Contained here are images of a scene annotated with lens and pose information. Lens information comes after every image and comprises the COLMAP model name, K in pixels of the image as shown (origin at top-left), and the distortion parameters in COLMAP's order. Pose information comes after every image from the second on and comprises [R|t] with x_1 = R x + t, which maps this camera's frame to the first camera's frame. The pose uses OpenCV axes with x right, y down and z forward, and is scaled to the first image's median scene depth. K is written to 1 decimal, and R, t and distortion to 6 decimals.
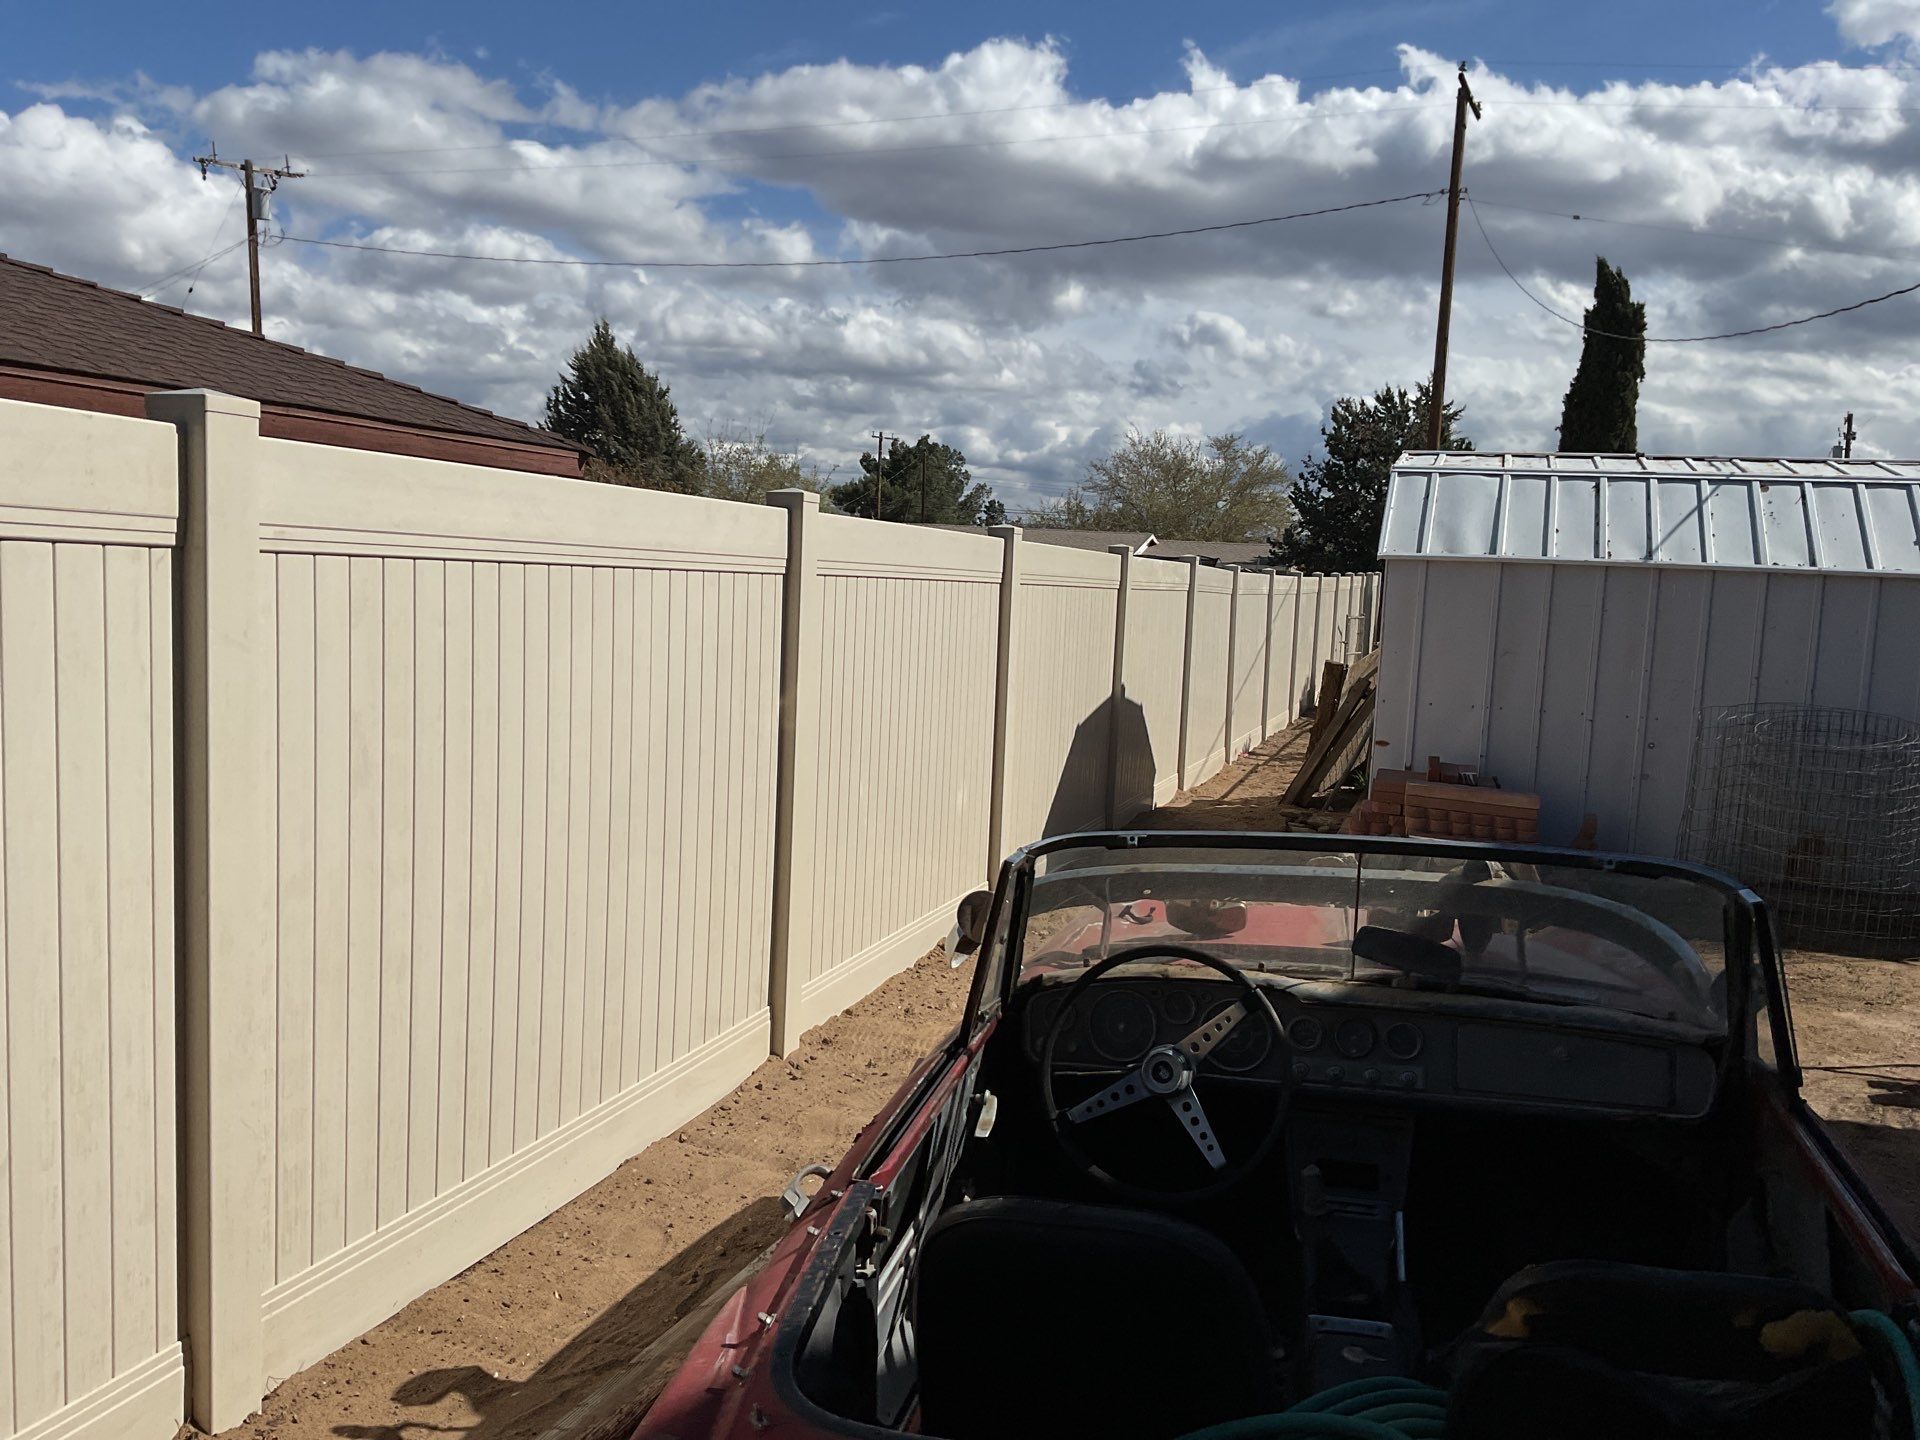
lens RADIAL K [[1557.6, 0, 939.7], [0, 1557.6, 711.0], [0, 0, 1]] dist [-0.000764, -0.051153]
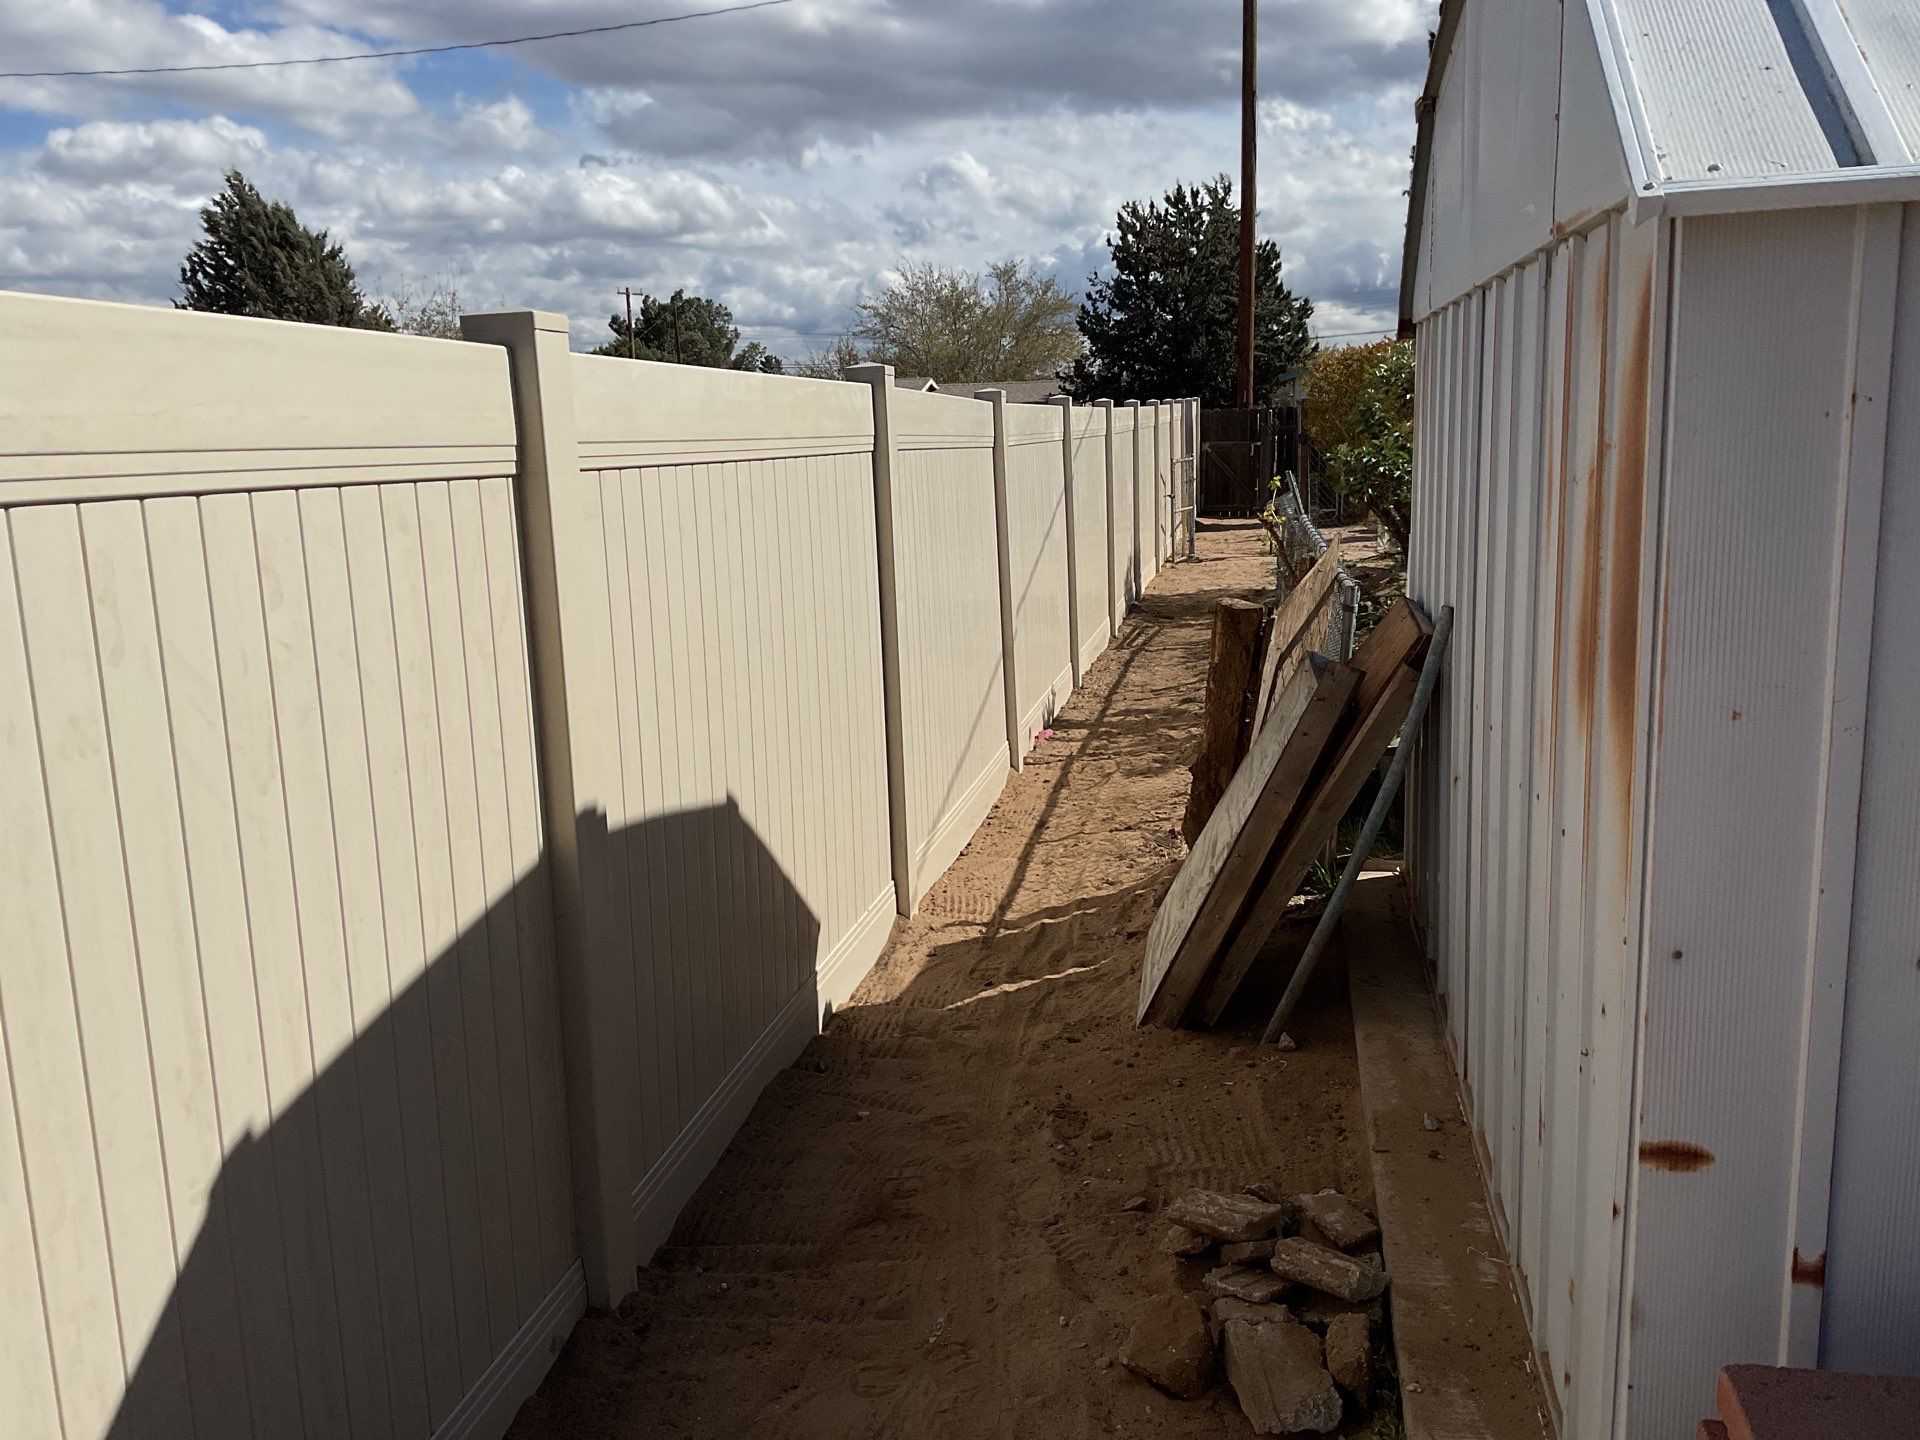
lens RADIAL K [[1552.5, 0, 960.0], [0, 1552.5, 720.0], [0, 0, 1]] dist [0.003317, -0.148355]
pose [[0.986811, -0.101984, 0.125713, 0.028364], [0.089488, 0.990819, 0.101344, -0.010593], [-0.134894, -0.088758, 0.986877, 0.134355]]
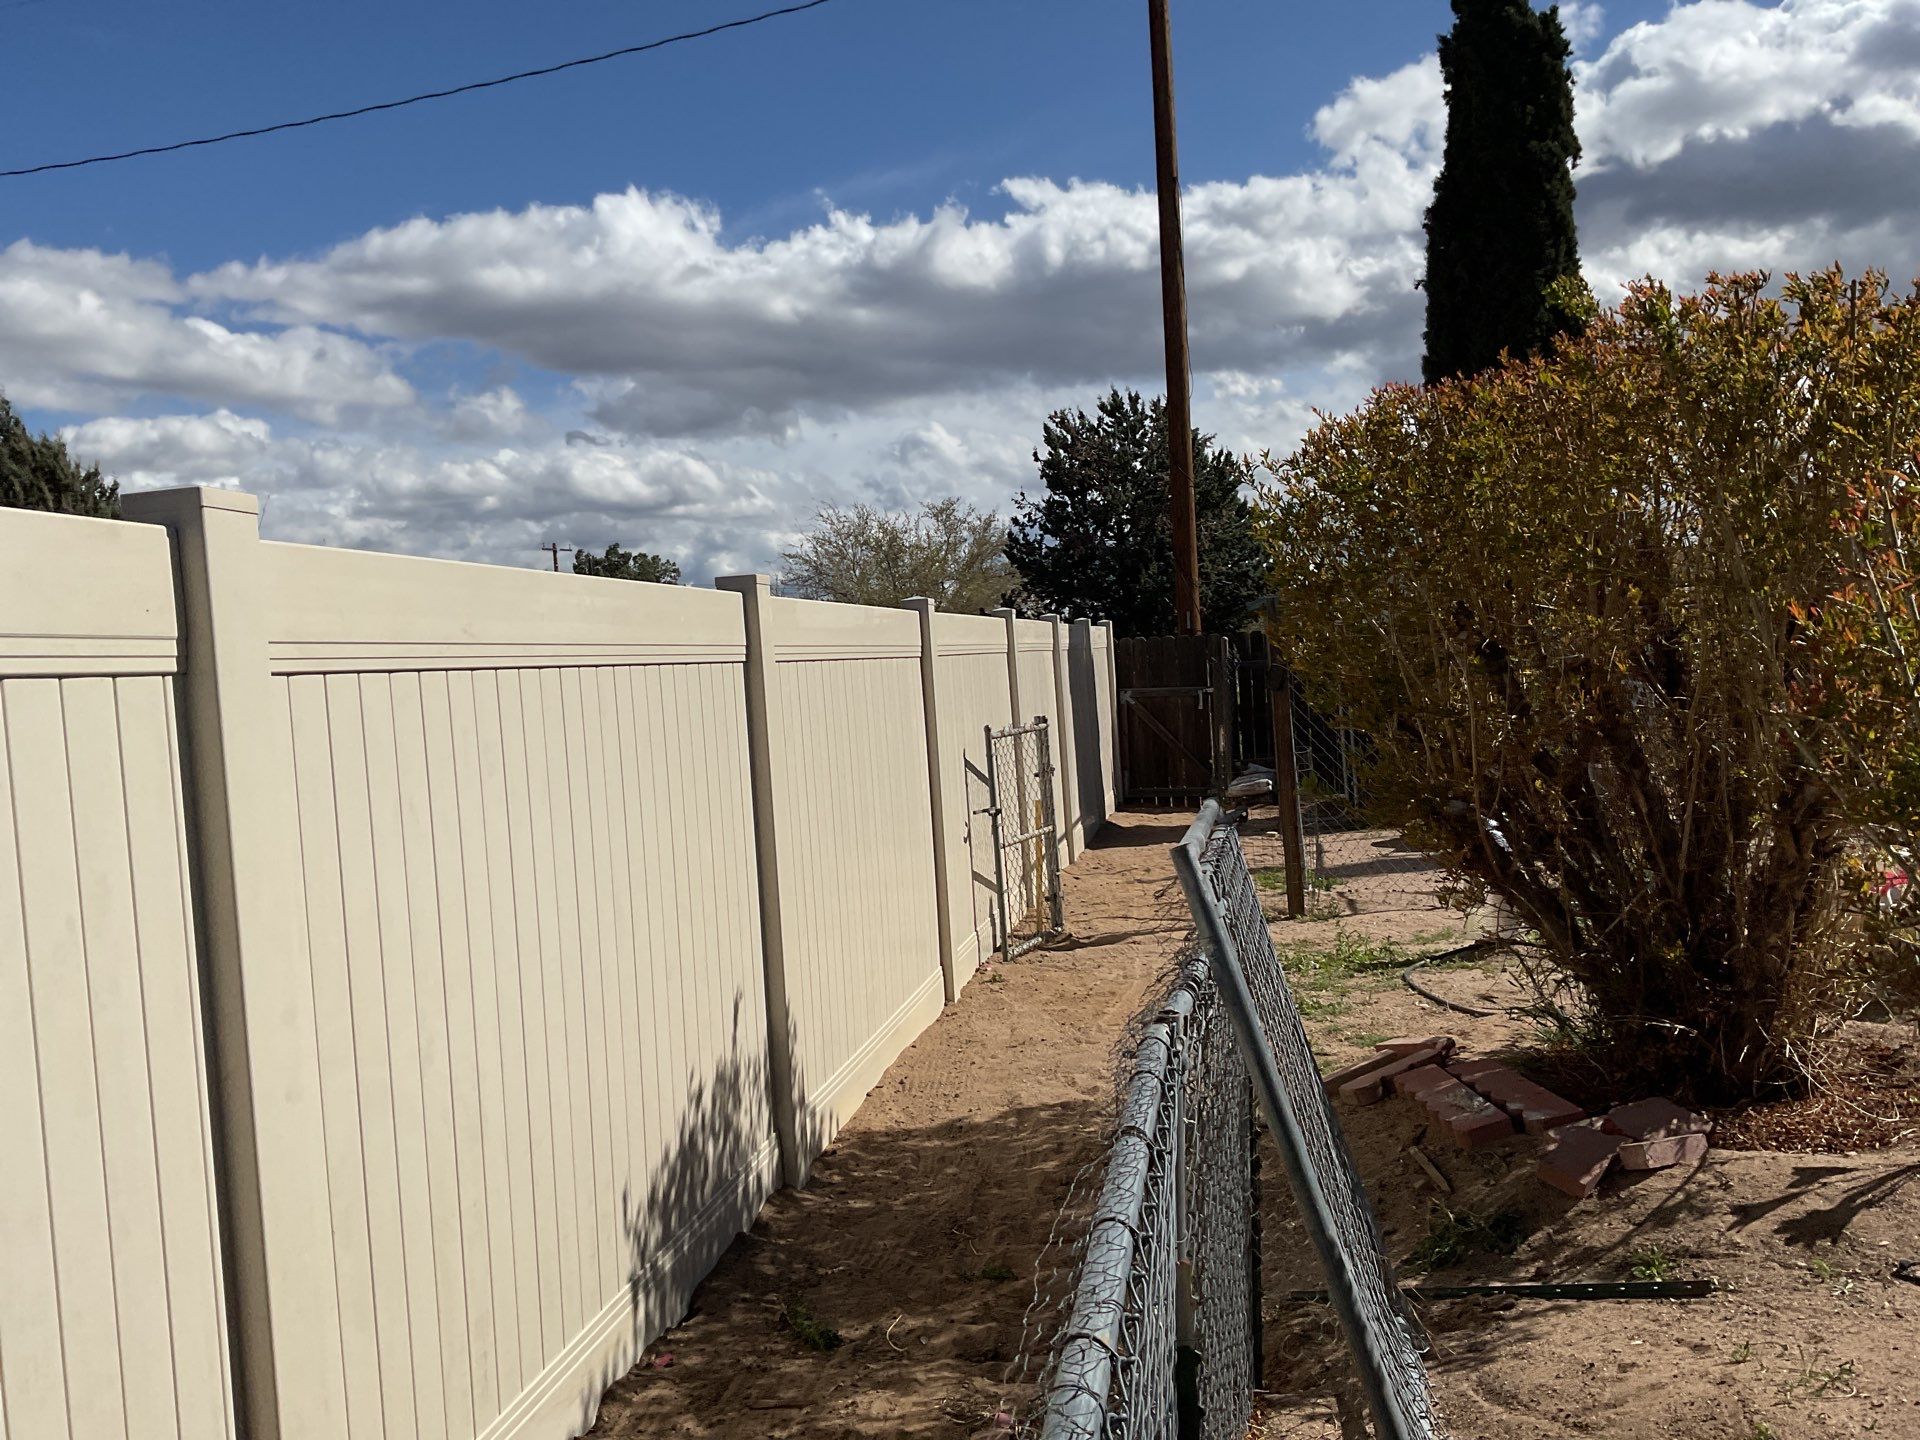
lens RADIAL K [[1476.4, 0, 960.0], [0, 1476.4, 720.0], [0, 0, 1]] dist [-0.277400, 0.000061]
pose [[0.984082, -0.107405, 0.141589, 0.102861], [0.116330, 0.991613, -0.056319, -0.024005], [-0.134353, 0.071894, 0.988322, 0.343088]]
